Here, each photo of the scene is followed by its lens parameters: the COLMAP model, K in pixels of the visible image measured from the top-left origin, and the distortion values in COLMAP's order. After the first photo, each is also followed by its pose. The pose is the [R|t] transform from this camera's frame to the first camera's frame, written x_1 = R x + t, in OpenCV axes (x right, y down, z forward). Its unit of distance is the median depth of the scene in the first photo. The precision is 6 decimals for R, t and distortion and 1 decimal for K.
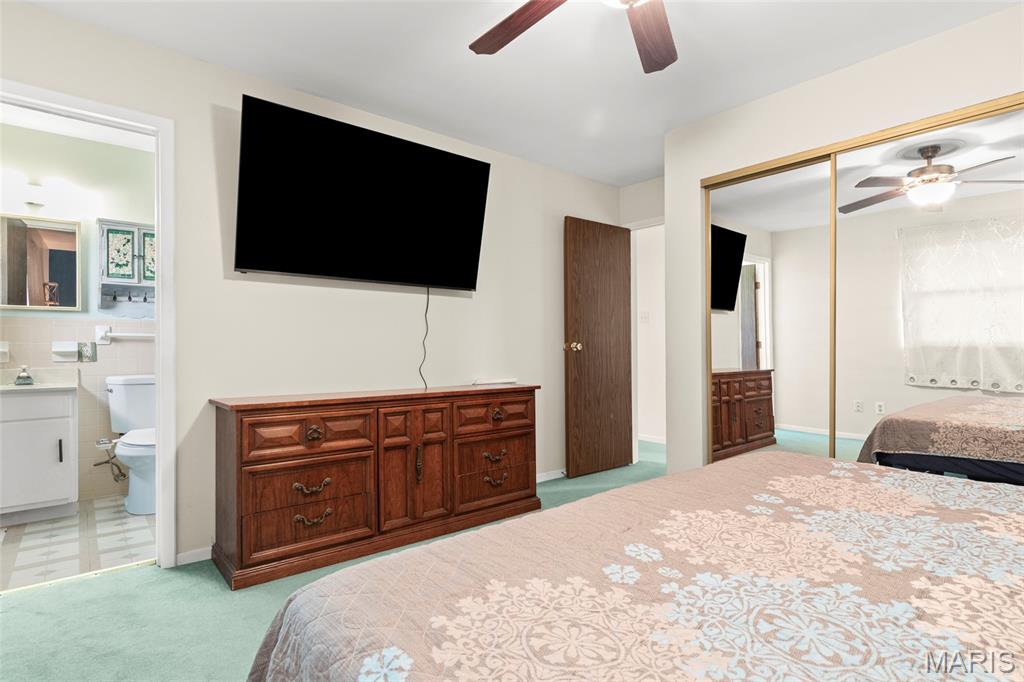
lens RADIAL K [[520.8, 0, 516.9], [0, 520.8, 350.1], [0, 0, 1]] dist [-0.008798, 0.005527]
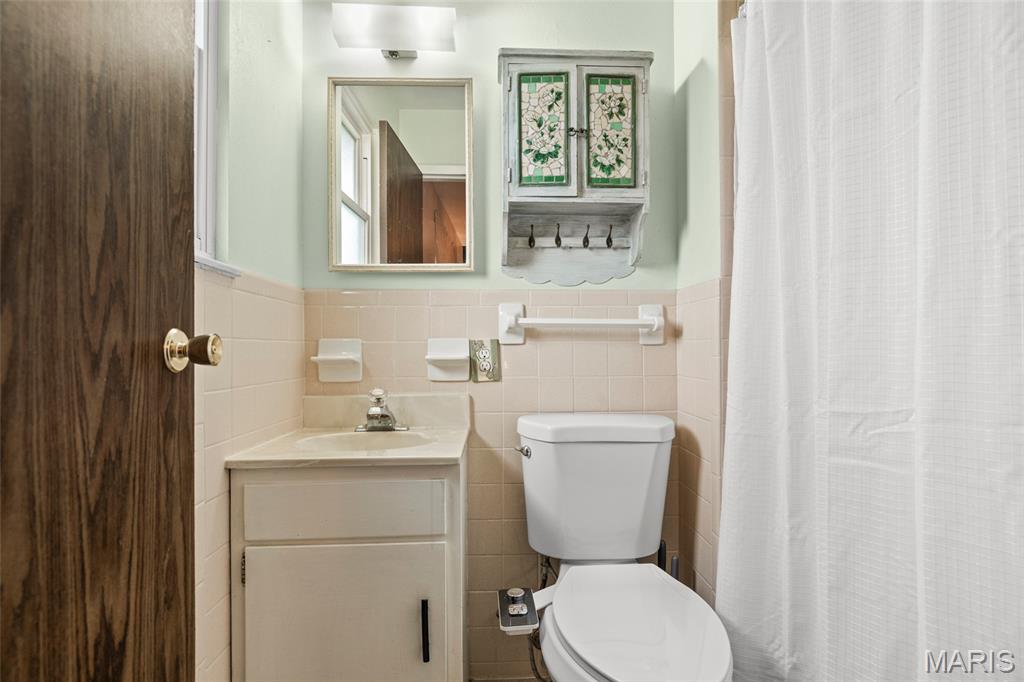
lens RADIAL K [[520.8, 0, 516.9], [0, 520.8, 350.1], [0, 0, 1]] dist [-0.008798, 0.005527]
pose [[0.794436, -0.006654, -0.607311, -0.521452], [0.003862, 0.999975, -0.005904, -0.002628], [0.607336, 0.002344, 0.794442, 0.646302]]
